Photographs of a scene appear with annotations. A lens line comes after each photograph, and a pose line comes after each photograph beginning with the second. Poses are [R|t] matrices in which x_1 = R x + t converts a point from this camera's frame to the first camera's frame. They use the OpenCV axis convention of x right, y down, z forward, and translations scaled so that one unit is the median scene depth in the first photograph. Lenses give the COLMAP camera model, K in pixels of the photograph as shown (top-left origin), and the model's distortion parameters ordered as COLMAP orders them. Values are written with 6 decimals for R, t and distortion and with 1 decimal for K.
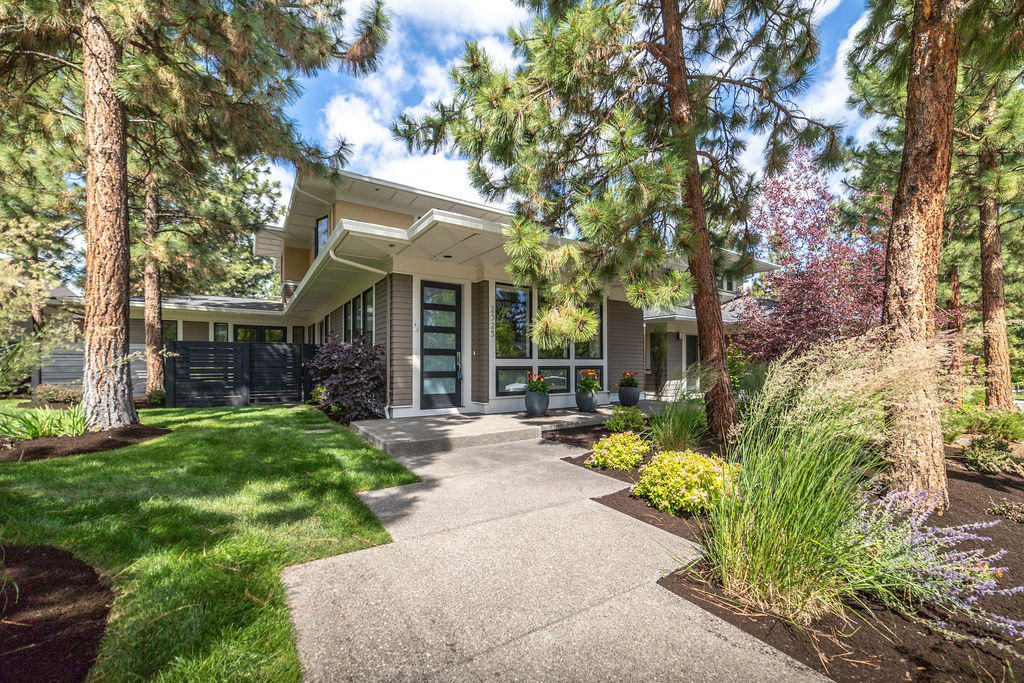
lens RADIAL K [[398.4, 0, 512.9], [0, 398.4, 348.8], [0, 0, 1]] dist [-0.010073, 0.002926]
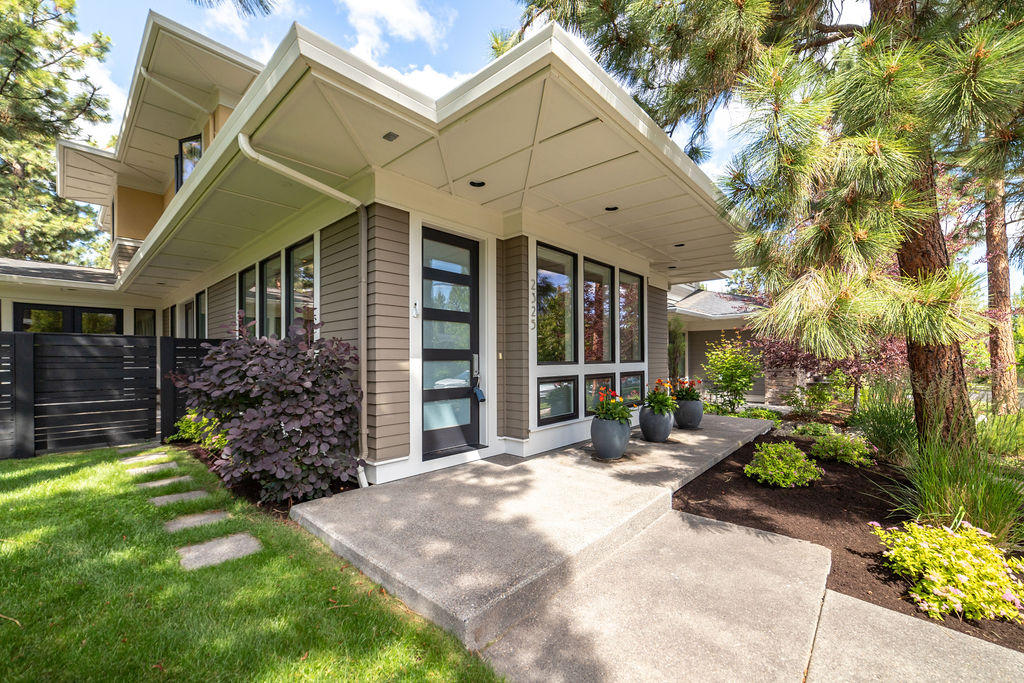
lens RADIAL K [[398.4, 0, 514.6], [0, 398.4, 347.0], [0, 0, 1]] dist [-0.010073, 0.002926]
pose [[0.965351, 0.002947, 0.260937, -0.238262], [-0.005827, 0.999930, 0.010263, -0.009388], [-0.260889, -0.011427, 0.965301, 0.416407]]
